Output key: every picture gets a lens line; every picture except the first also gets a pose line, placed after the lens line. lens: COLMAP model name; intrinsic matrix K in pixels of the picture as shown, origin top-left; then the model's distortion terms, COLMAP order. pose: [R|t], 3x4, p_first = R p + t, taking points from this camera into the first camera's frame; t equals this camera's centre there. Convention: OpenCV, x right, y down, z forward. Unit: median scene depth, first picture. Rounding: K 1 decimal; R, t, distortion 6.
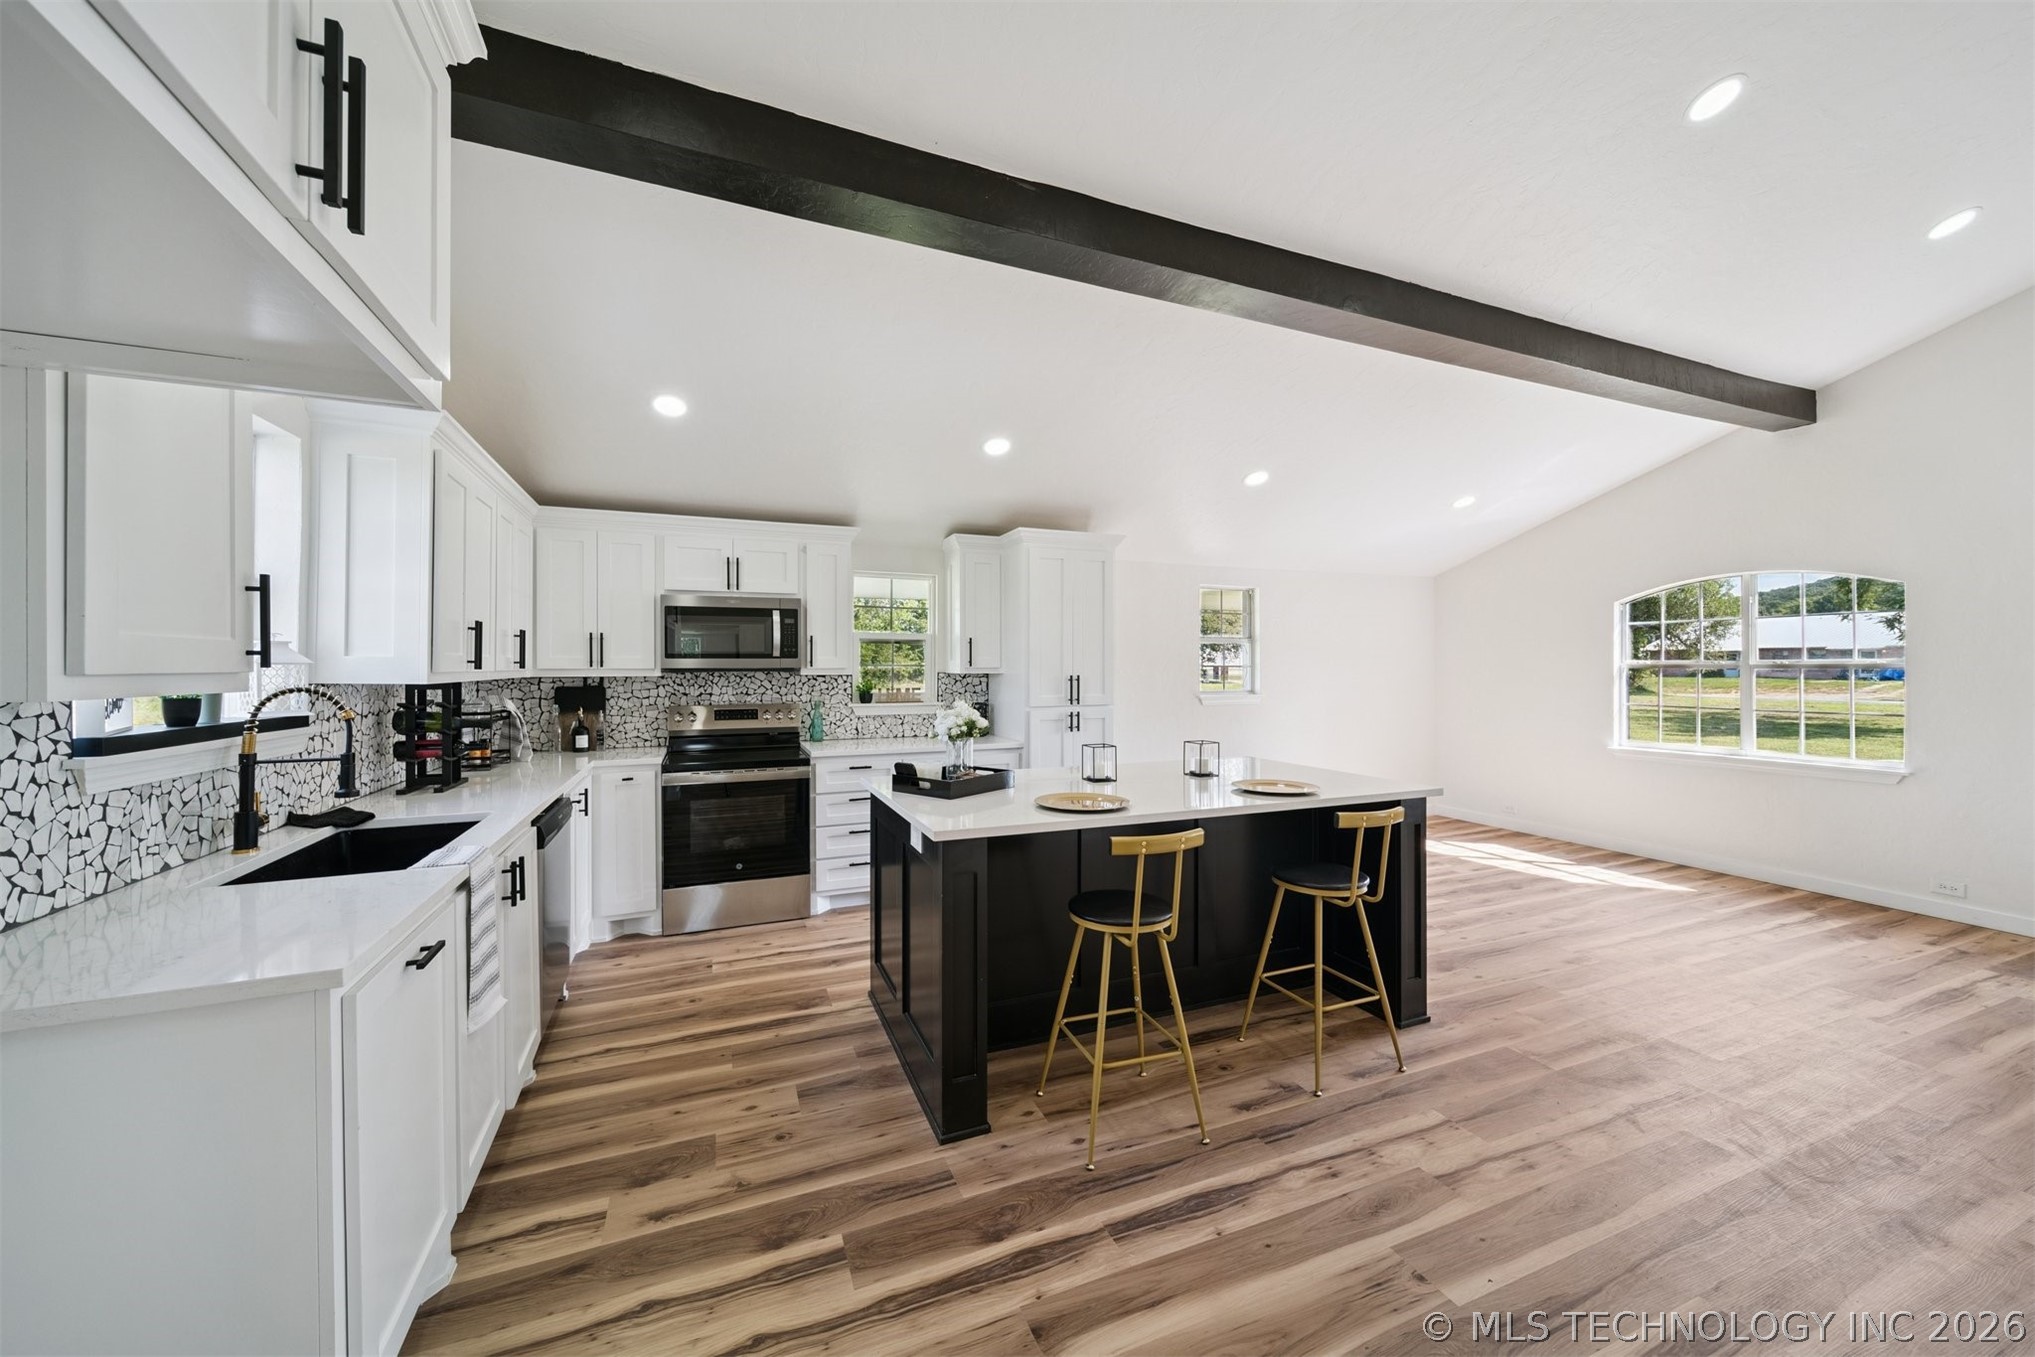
lens RADIAL K [[724.8, 0, 1004.4], [0, 724.8, 668.9], [0, 0, 1]] dist [0.001516, -0.001510]
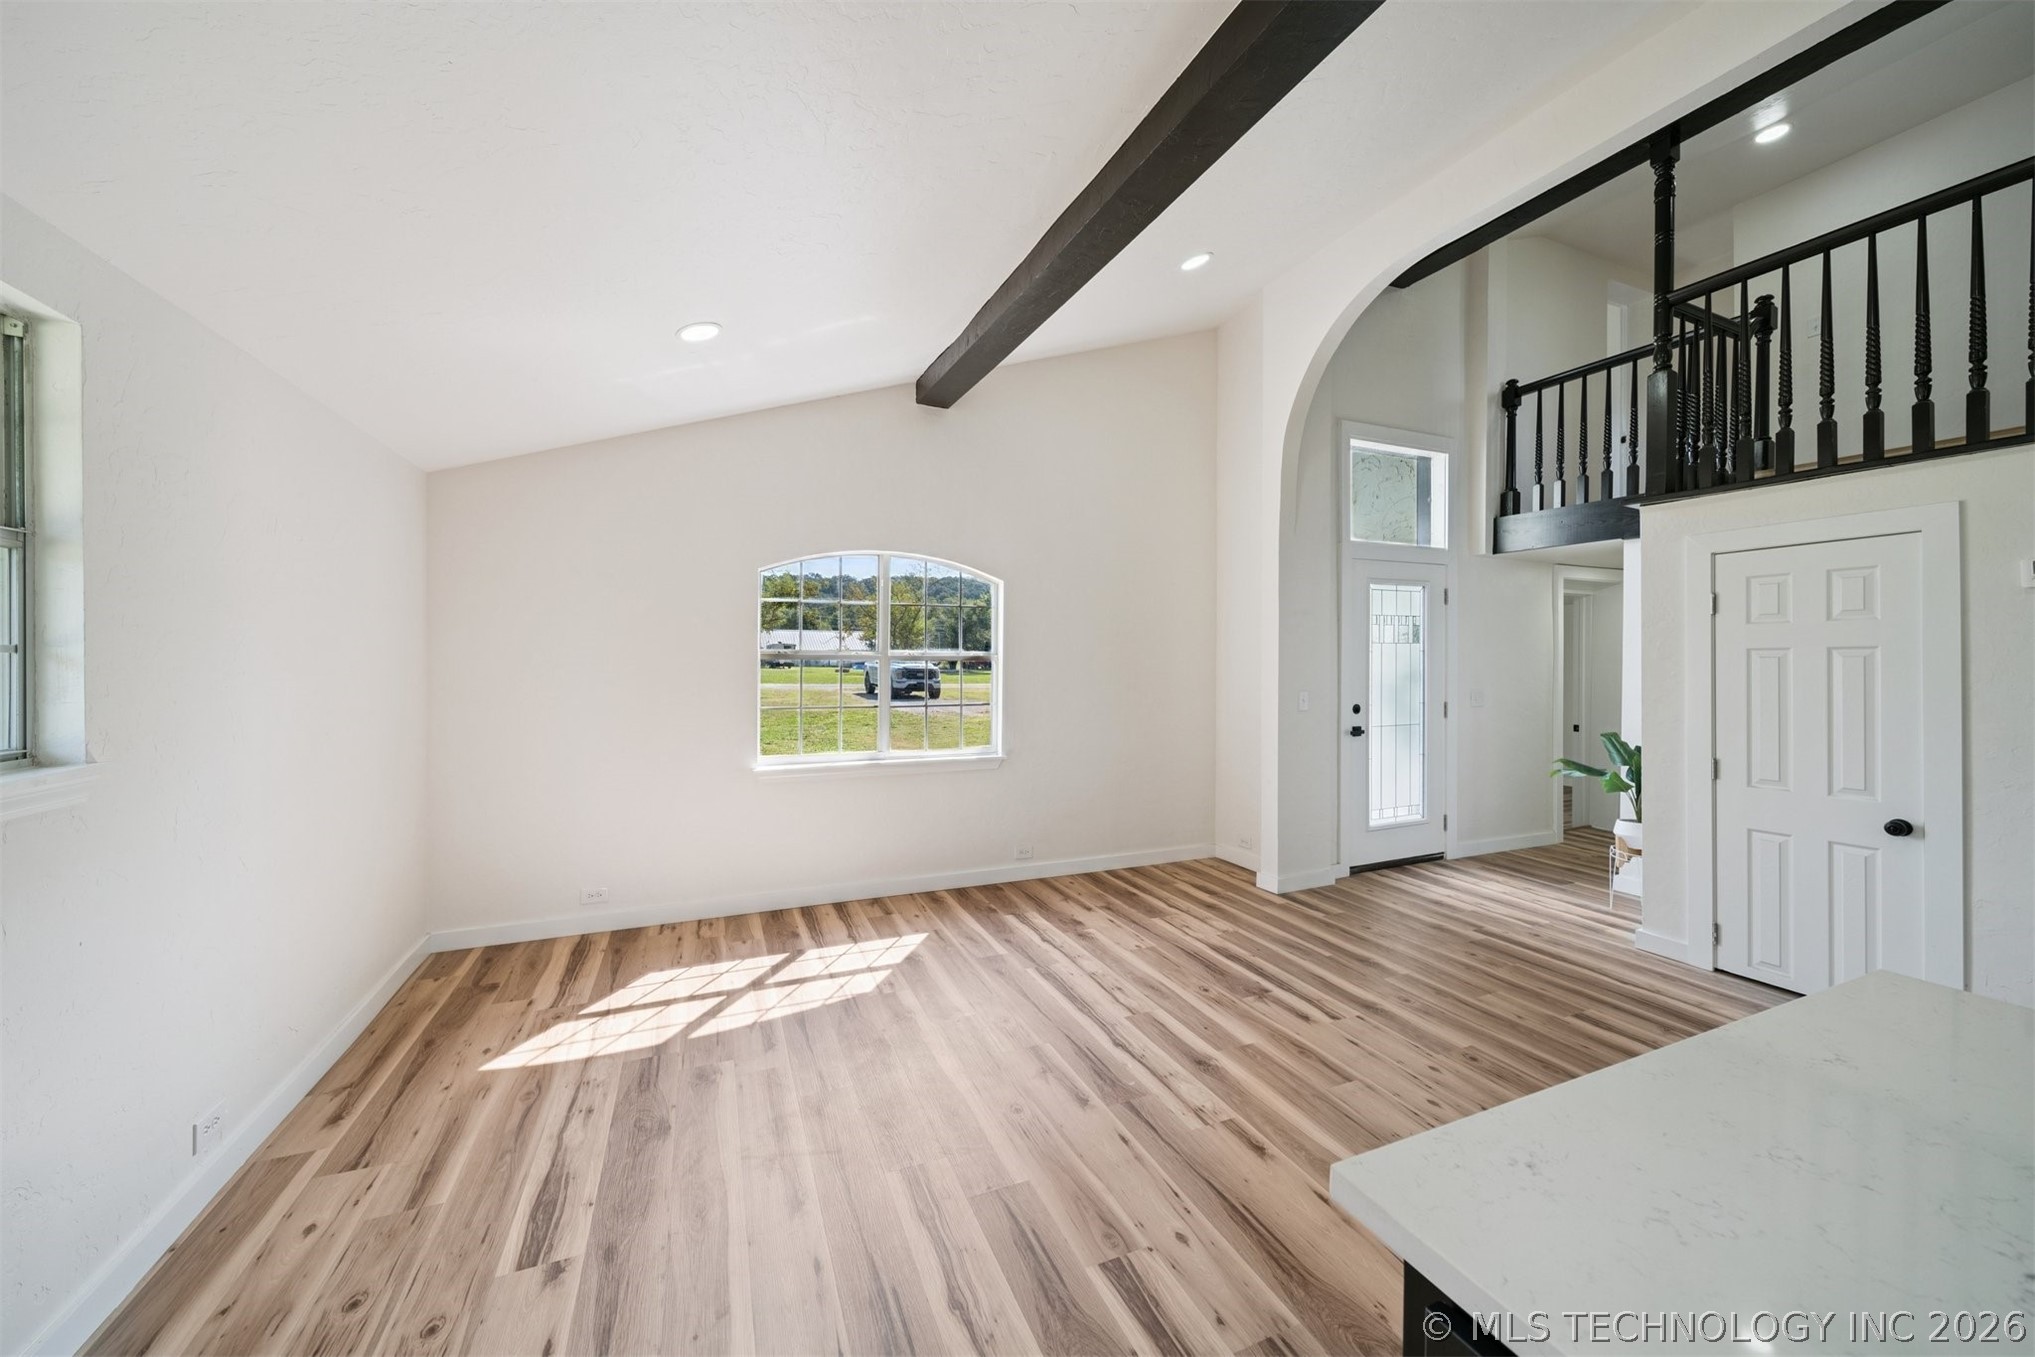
lens RADIAL K [[724.8, 0, 1004.4], [0, 724.8, 668.9], [0, 0, 1]] dist [0.001516, -0.001510]
pose [[-0.015742, -0.010929, 0.999816, 0.222201], [-0.002221, 0.999938, 0.010895, -0.000323], [-0.999874, -0.002049, -0.015766, 1.446384]]
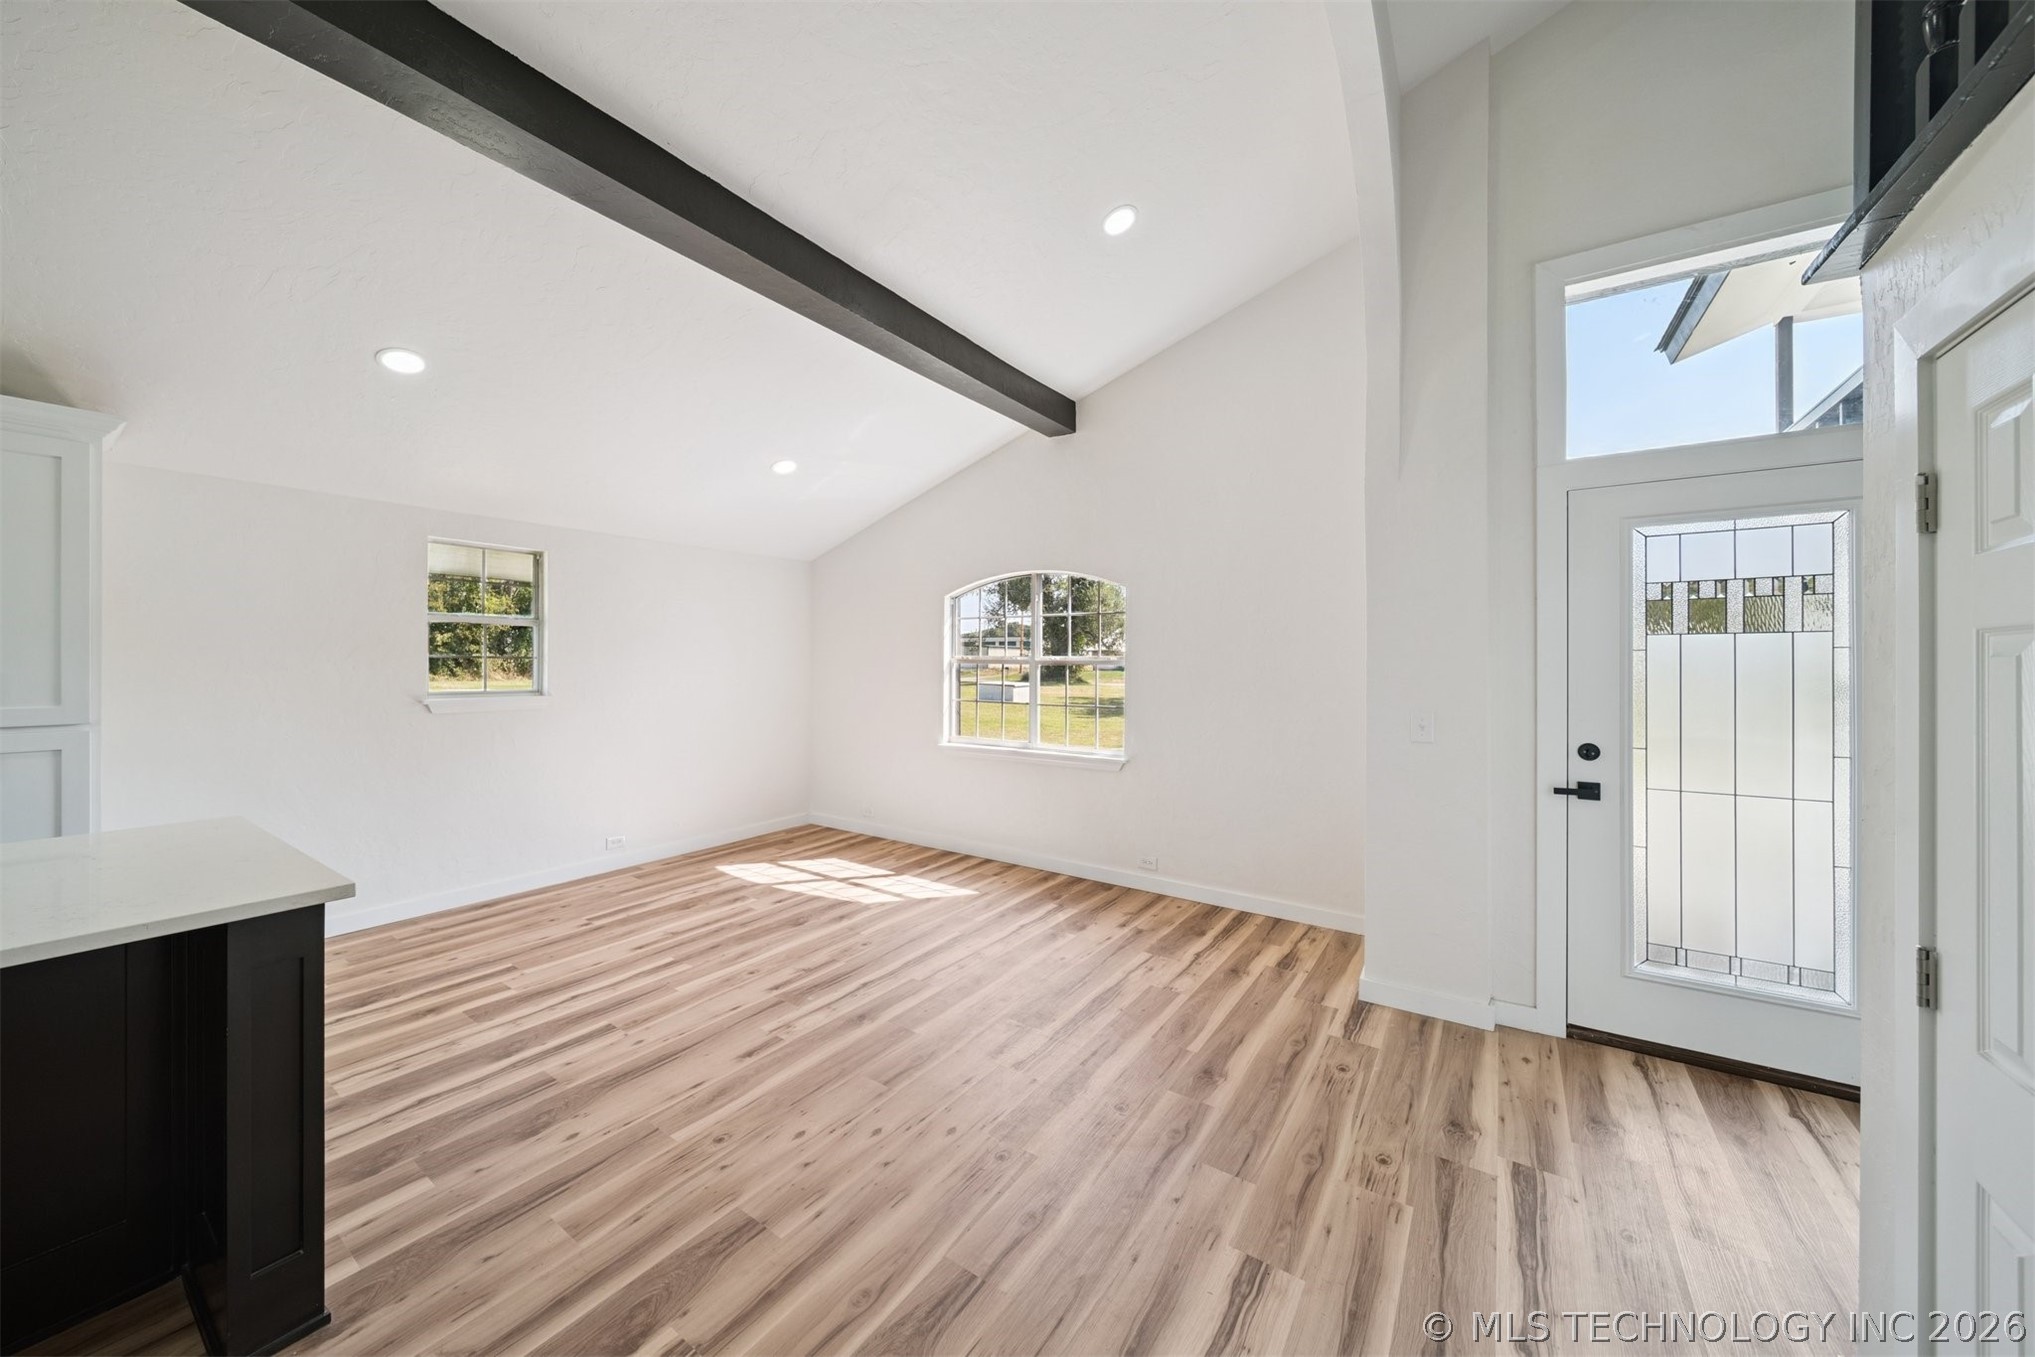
lens RADIAL K [[715.9, 0, 999.0], [0, 715.9, 670.5], [0, 0, 1]] dist [-0.000974, -0.000297]
pose [[0.832925, 0.001766, 0.553383, 0.695383], [-0.007503, 0.999939, 0.008101, -0.000585], [-0.553335, -0.010900, 0.832887, 0.291549]]
